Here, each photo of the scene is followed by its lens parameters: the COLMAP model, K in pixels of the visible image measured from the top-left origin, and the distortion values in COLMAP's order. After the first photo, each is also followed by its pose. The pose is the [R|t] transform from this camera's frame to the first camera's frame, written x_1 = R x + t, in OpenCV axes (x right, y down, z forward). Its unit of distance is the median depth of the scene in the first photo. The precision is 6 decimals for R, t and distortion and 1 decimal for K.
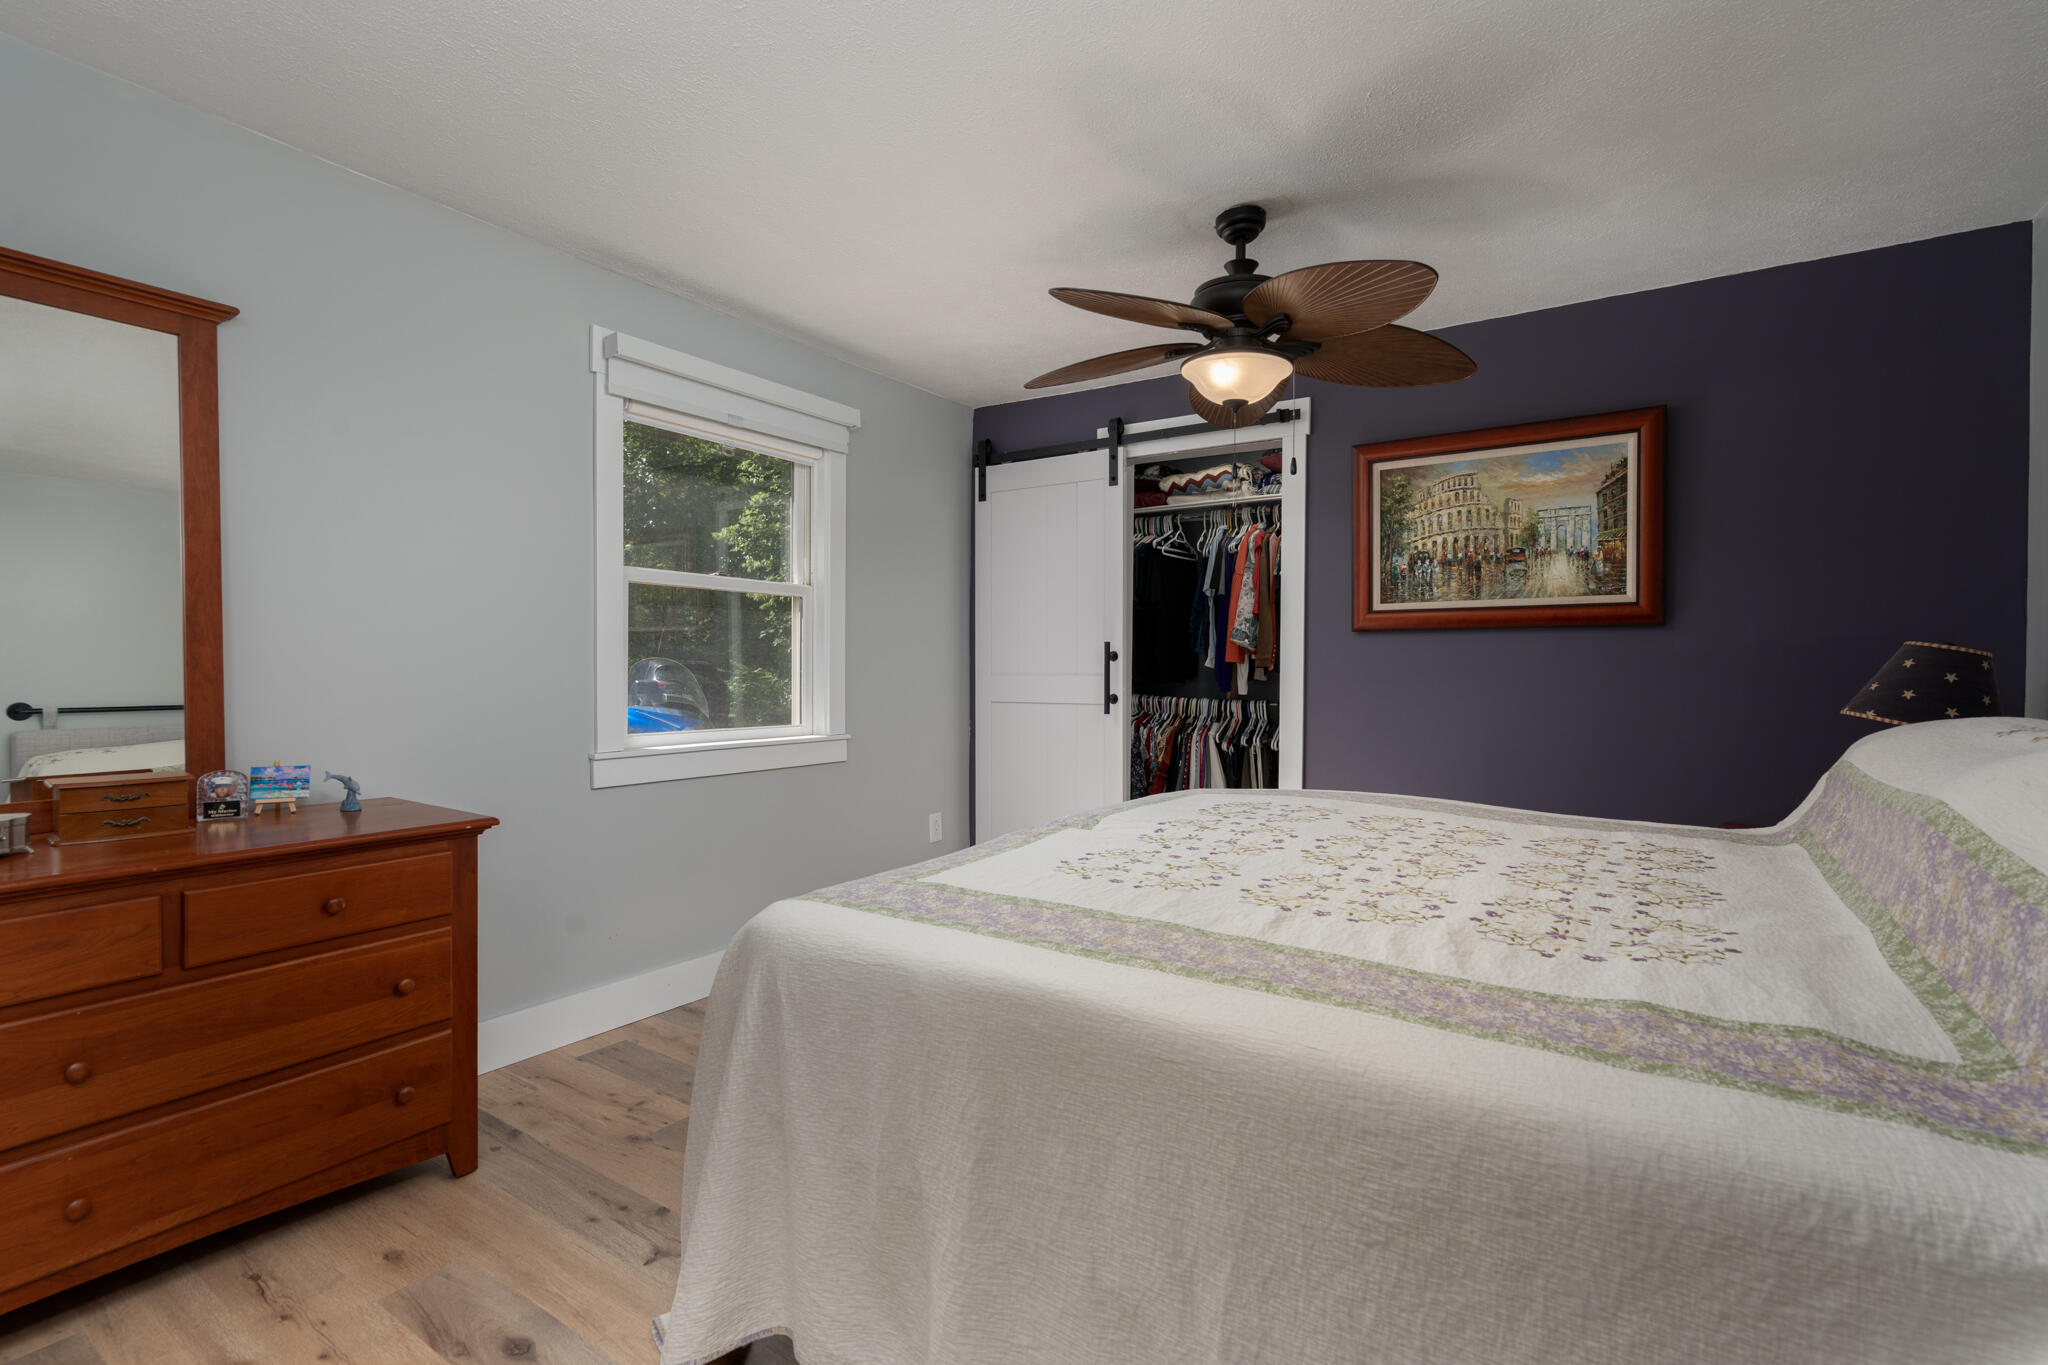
lens RADIAL K [[951.5, 0, 1028.7], [0, 951.5, 673.9], [0, 0, 1]] dist [0.002103, -0.000042]
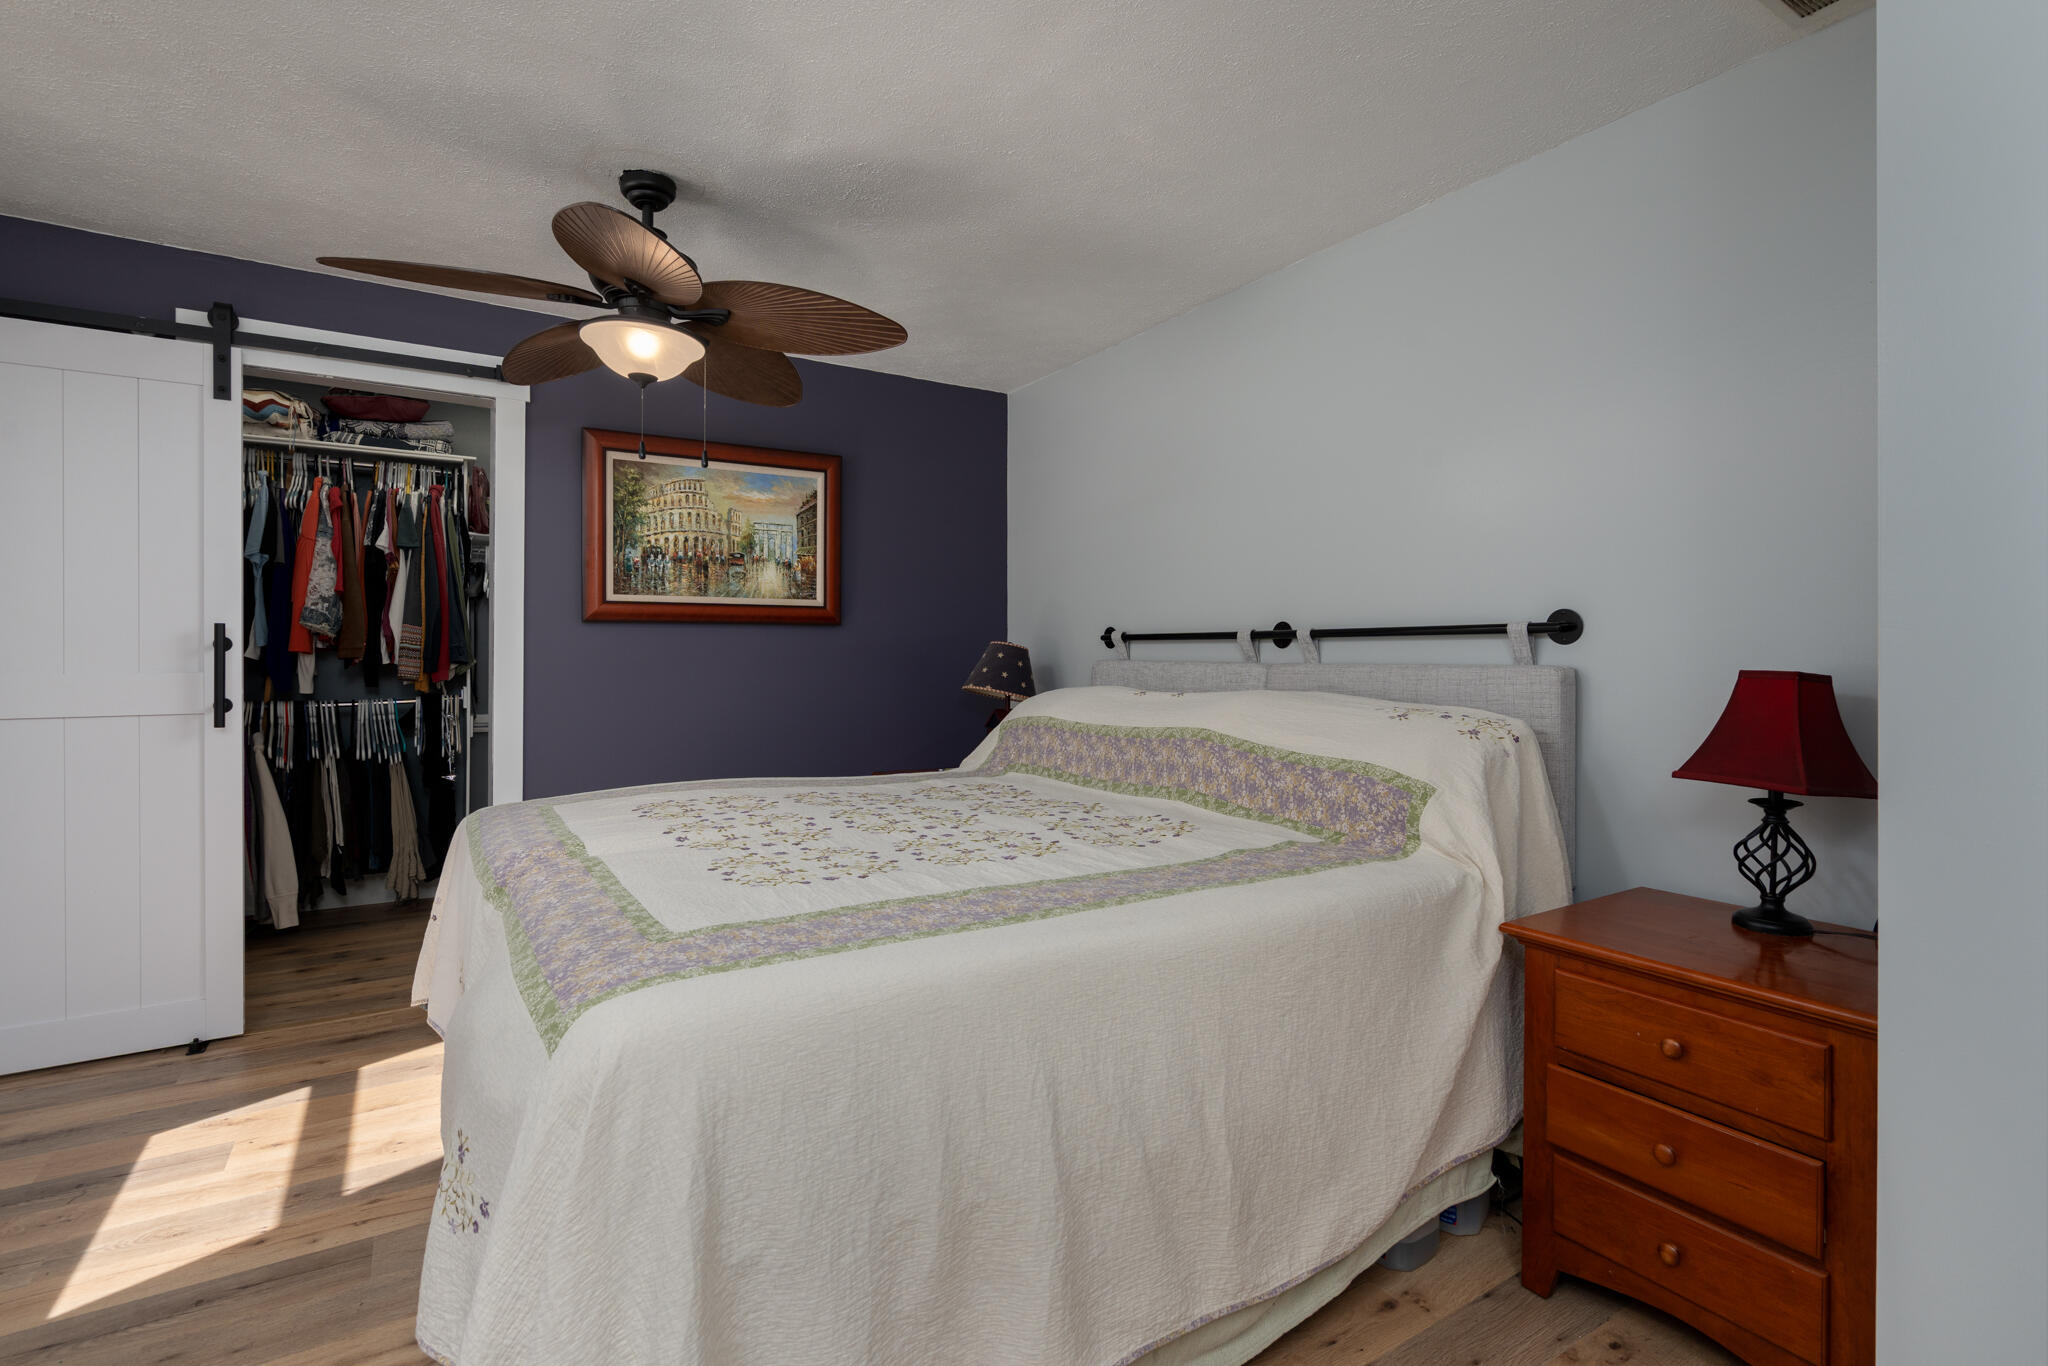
lens RADIAL K [[951.5, 0, 1029.3], [0, 951.5, 672.3], [0, 0, 1]] dist [0.002103, -0.000042]
pose [[0.411066, -0.018286, 0.911422, -0.371299], [0.007906, 0.999833, 0.016494, -0.005631], [-0.911571, 0.000425, 0.411142, 0.207868]]
